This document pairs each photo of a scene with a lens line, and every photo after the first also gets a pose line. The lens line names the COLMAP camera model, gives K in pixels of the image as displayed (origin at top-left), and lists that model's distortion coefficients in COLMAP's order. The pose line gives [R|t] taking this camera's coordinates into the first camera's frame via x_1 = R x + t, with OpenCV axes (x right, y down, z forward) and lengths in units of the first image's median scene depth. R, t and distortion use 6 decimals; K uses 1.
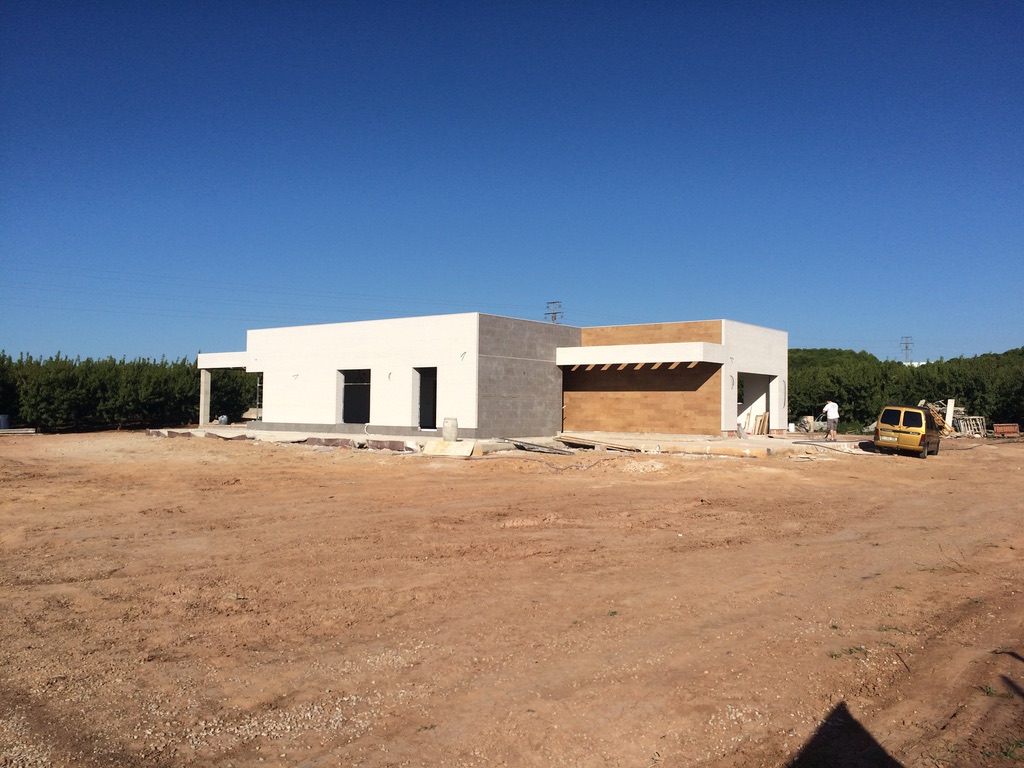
lens RADIAL K [[875.4, 0, 512.0], [0, 875.4, 384.0], [0, 0, 1]] dist [0.078436, -0.095446]
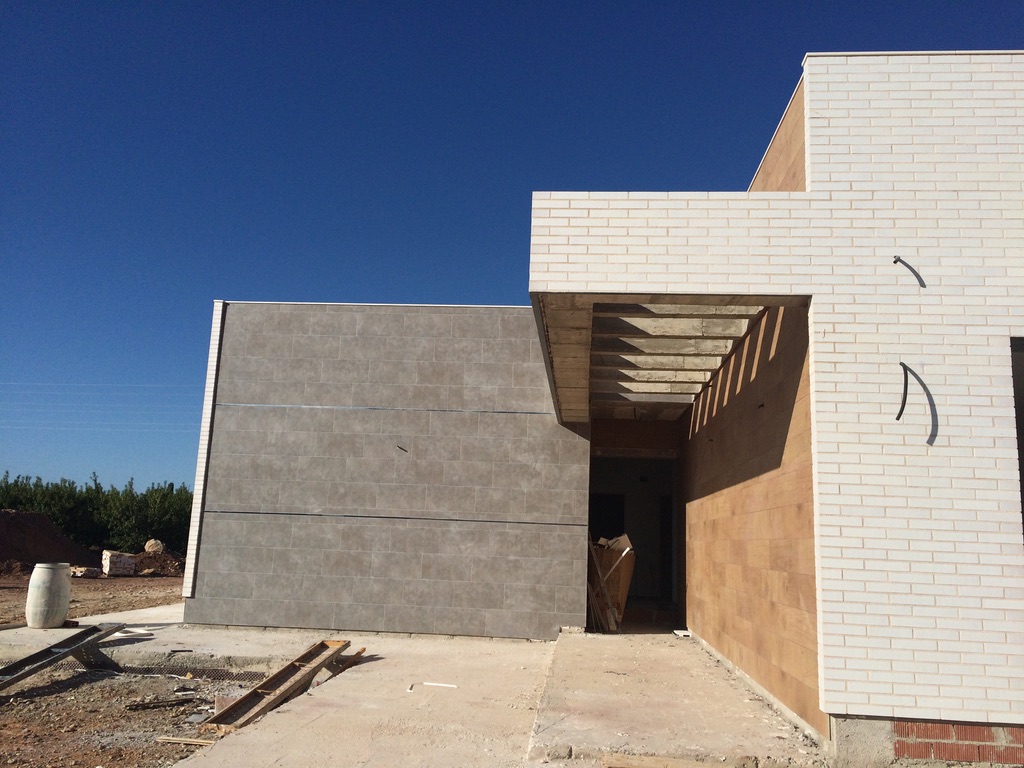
lens RADIAL K [[875.4, 0, 512.0], [0, 875.4, 384.0], [0, 0, 1]] dist [0.078436, -0.095446]
pose [[0.549376, -0.137732, -0.824146, 0.337538], [-0.008484, 0.985351, -0.170328, 0.022367], [0.835532, 0.100566, 0.540160, 0.835881]]
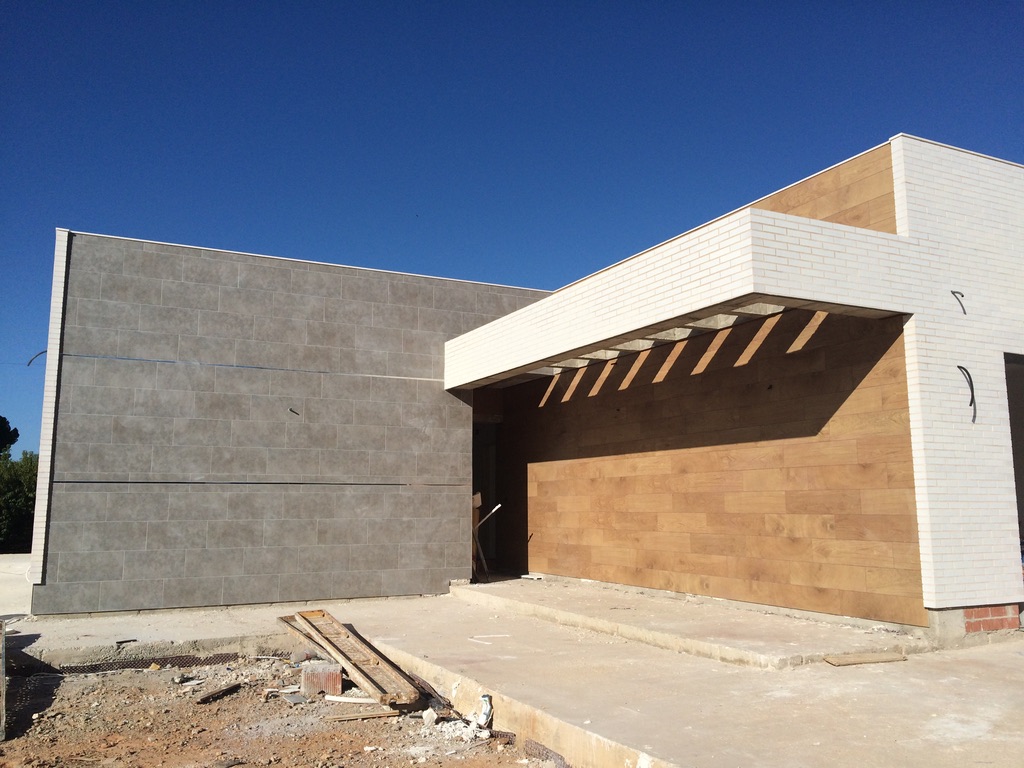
lens RADIAL K [[875.4, 0, 512.0], [0, 875.4, 384.0], [0, 0, 1]] dist [0.078436, -0.095446]
pose [[0.903893, -0.073575, -0.421383, 0.235982], [0.025279, 0.992563, -0.119079, 0.020096], [0.427010, 0.096982, 0.899031, 0.721930]]
